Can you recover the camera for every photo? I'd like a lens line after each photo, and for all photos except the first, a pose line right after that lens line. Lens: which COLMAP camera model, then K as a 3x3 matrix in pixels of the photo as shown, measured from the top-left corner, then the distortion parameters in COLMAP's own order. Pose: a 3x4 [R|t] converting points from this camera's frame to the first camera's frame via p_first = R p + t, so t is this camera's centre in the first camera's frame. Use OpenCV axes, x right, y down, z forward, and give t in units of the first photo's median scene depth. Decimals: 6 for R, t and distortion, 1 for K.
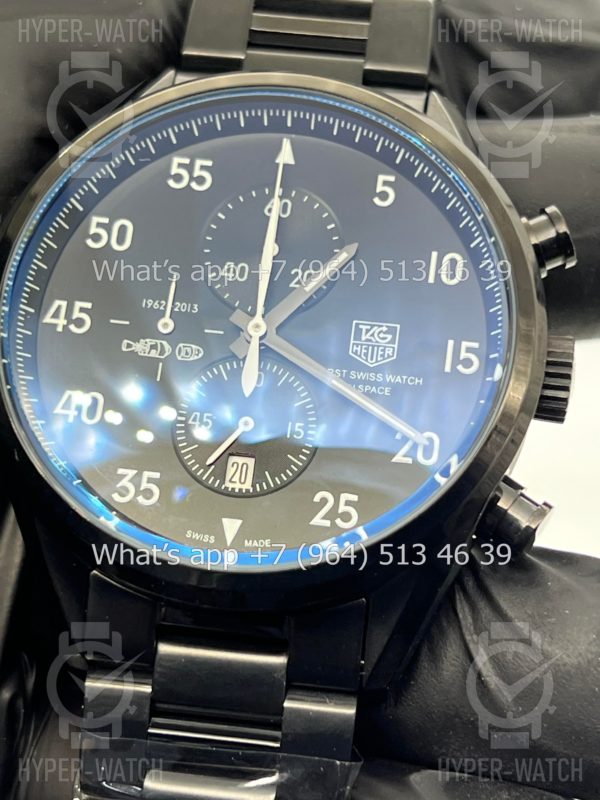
lens RADIAL K [[1854.8, 0, 300.0], [0, 1854.8, 400.0], [0, 0, 1]] dist [0.328877, -0.036302]
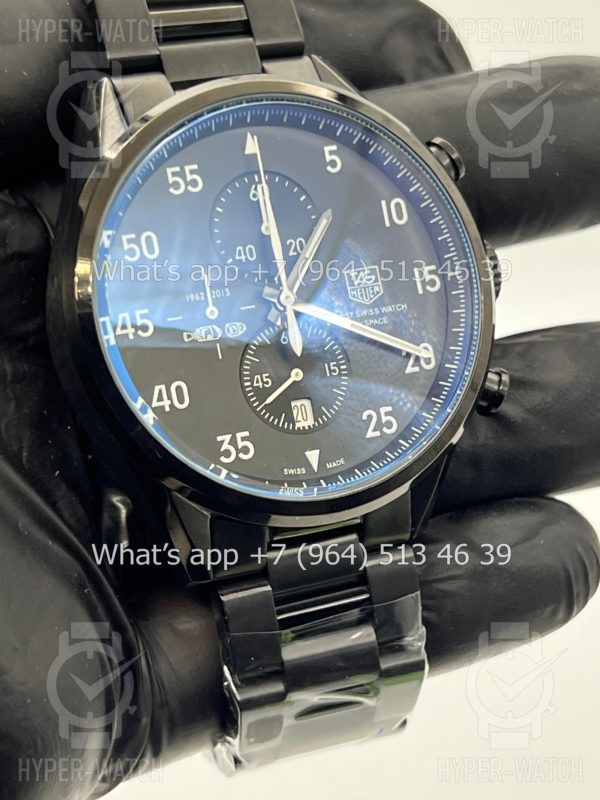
lens RADIAL K [[1854.8, 0, 300.0], [0, 1854.8, 400.0], [0, 0, 1]] dist [0.328877, -0.036302]
pose [[0.866983, -0.279147, 0.412818, -0.545874], [0.175254, 0.946262, 0.271799, -0.309539], [-0.466505, -0.163297, 0.869314, -0.105211]]
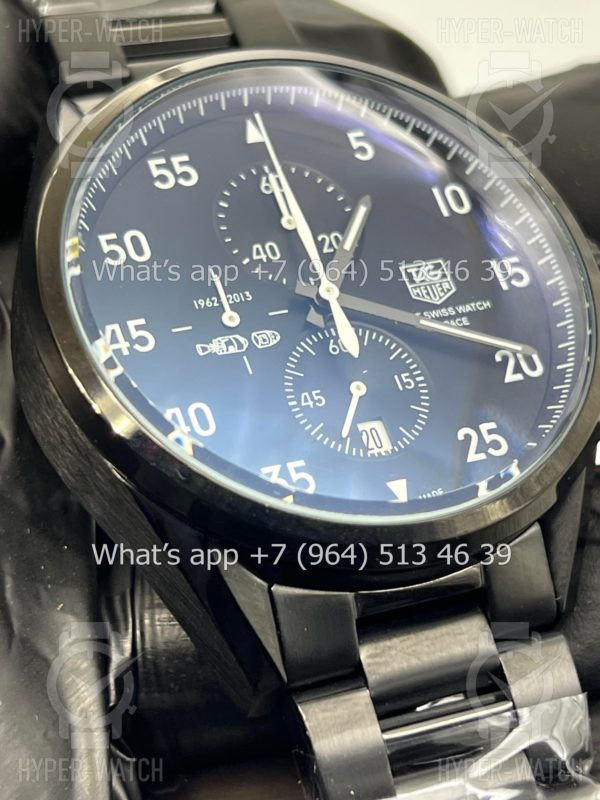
lens RADIAL K [[1854.8, 0, 300.0], [0, 1854.8, 400.0], [0, 0, 1]] dist [0.328877, -0.036302]
pose [[0.838198, -0.252522, 0.483381, -0.494915], [0.328871, 0.941095, -0.078638, 0.080298], [-0.435050, 0.224884, 0.871871, 0.200118]]
